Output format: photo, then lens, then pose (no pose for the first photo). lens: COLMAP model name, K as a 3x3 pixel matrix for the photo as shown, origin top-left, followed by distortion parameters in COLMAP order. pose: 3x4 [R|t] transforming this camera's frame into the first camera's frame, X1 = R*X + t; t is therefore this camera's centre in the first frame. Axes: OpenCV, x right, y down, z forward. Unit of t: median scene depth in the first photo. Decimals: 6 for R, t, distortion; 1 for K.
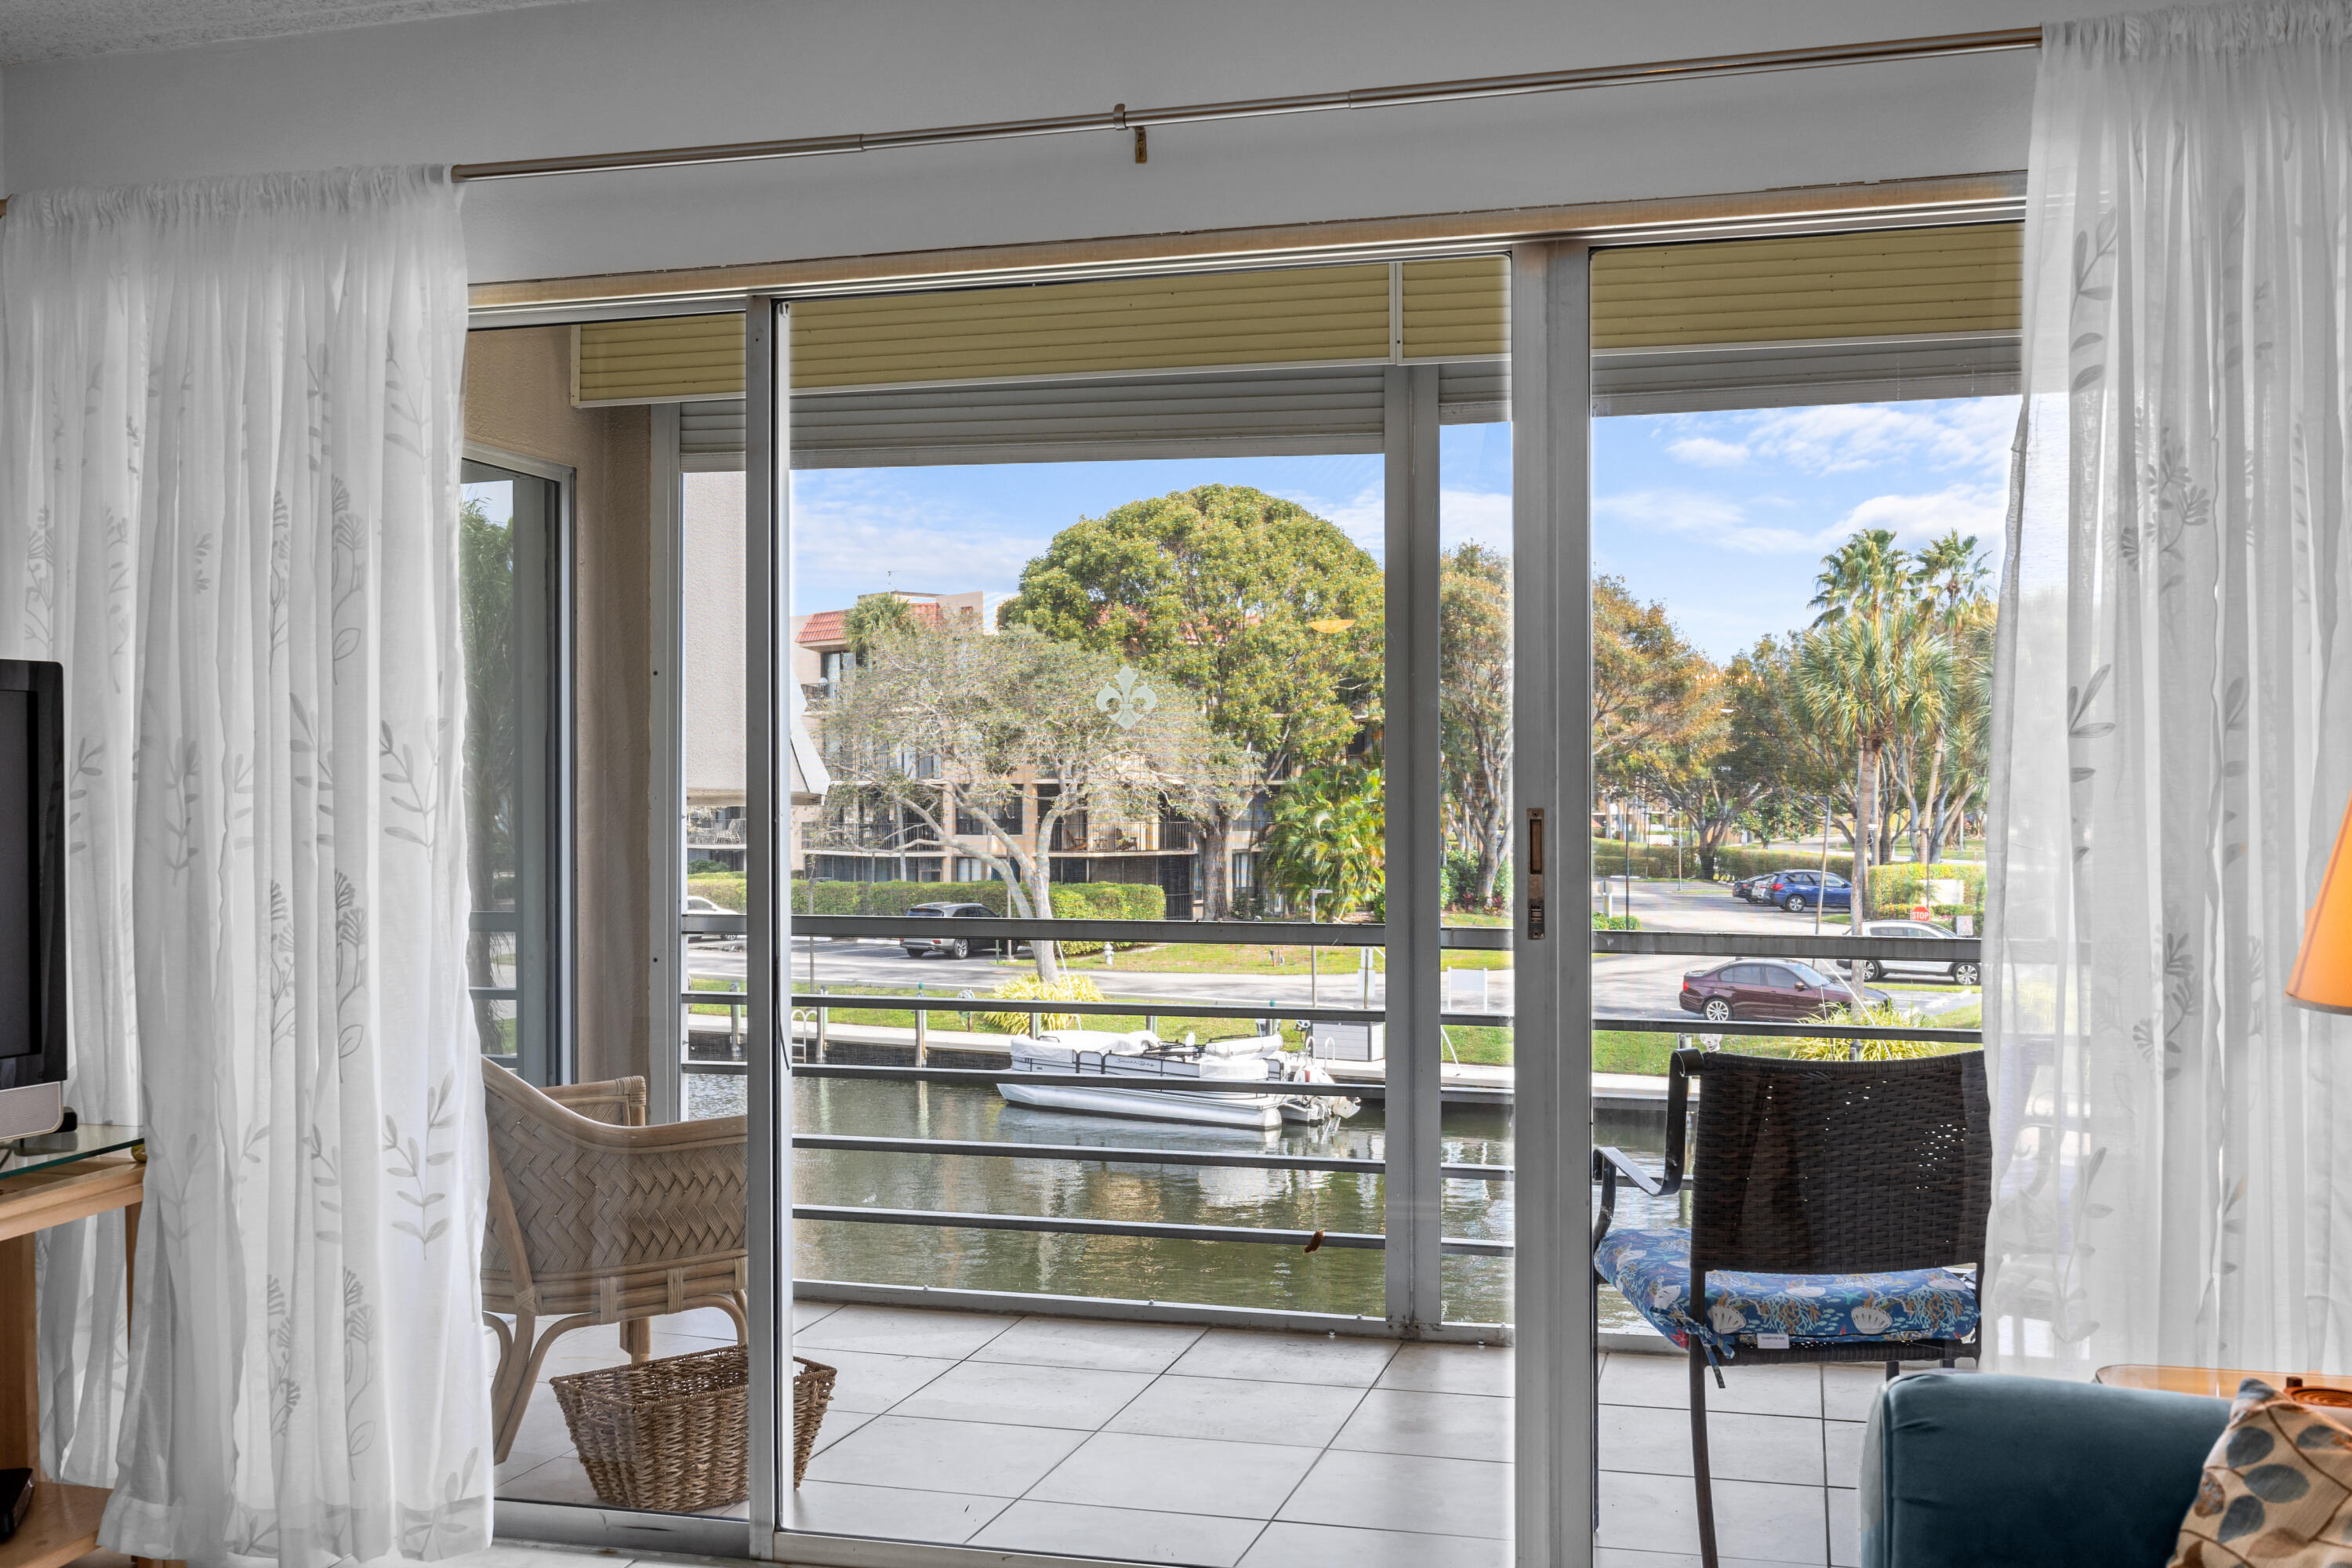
lens RADIAL K [[2225.8, 0, 1176.0], [0, 2225.8, 784.0], [0, 0, 1]] dist [-0.002133, 0.010525]
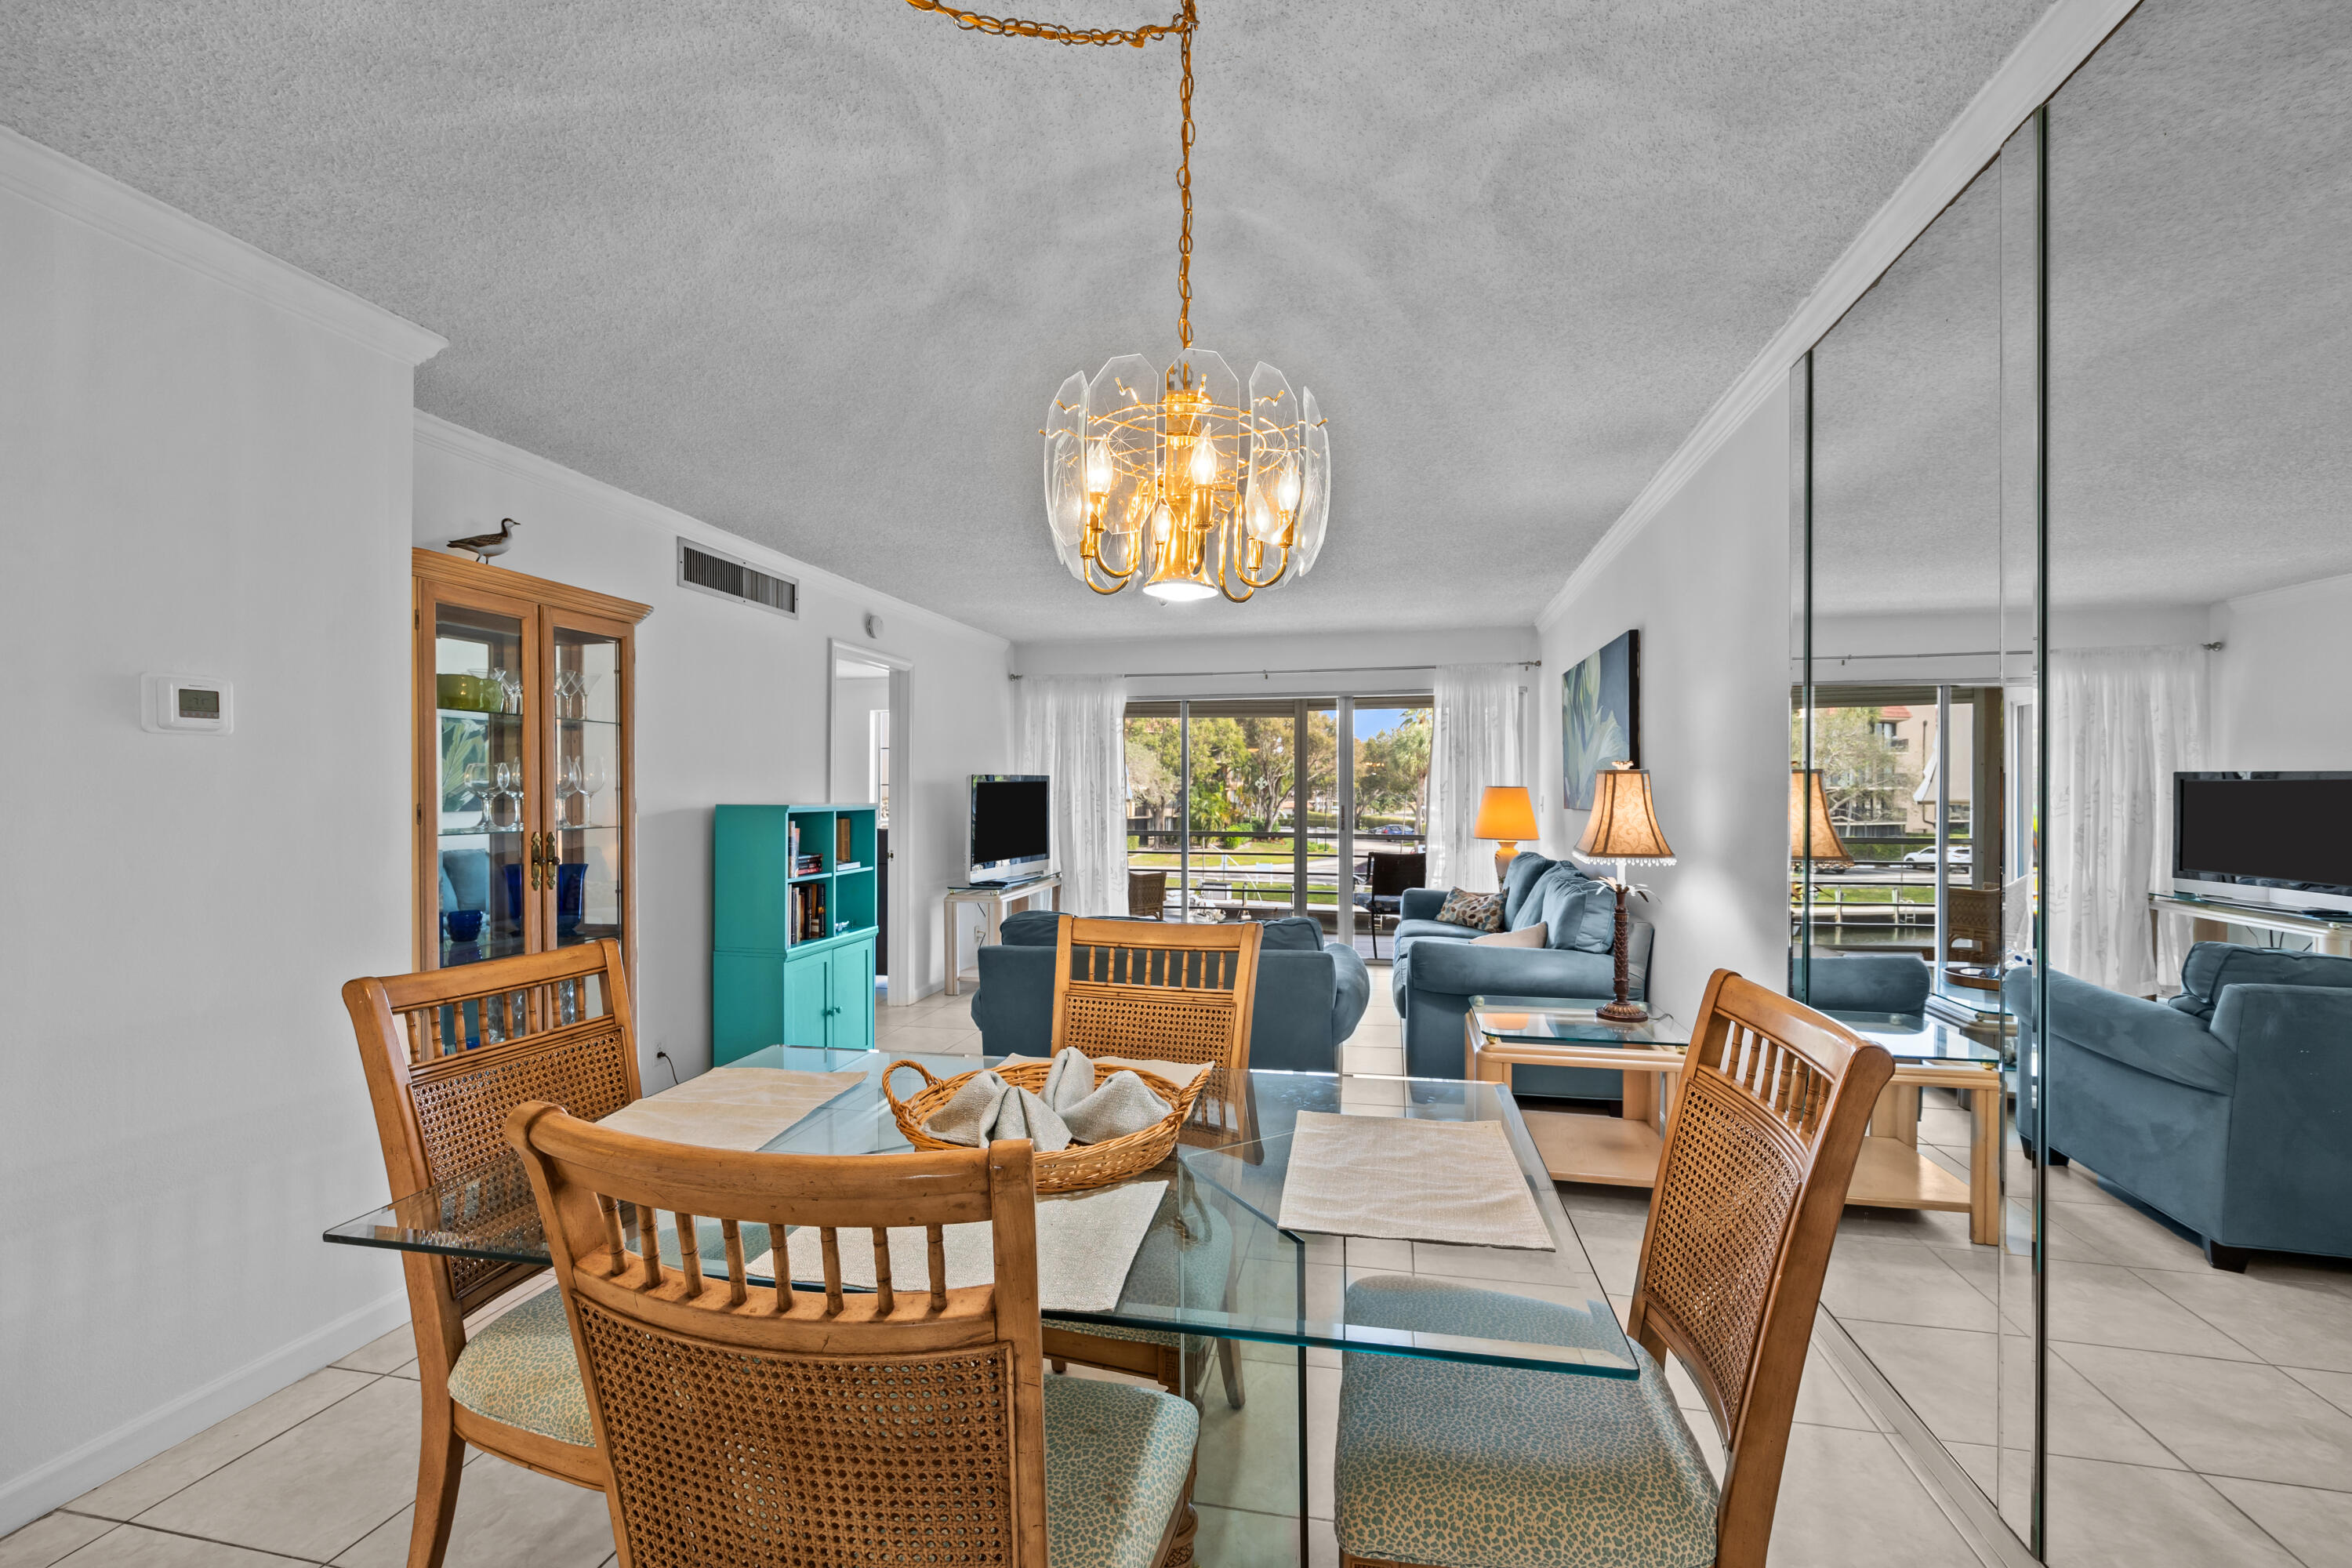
lens RADIAL K [[973.2, 0, 1176.3], [0, 973.2, 780.0], [0, 0, 1]] dist [0.002036, -0.000026]
pose [[0.998632, 0.003287, 0.052194, -0.306229], [-0.002875, 0.999964, -0.007952, -0.025678], [-0.052219, 0.007791, 0.998605, -1.106626]]
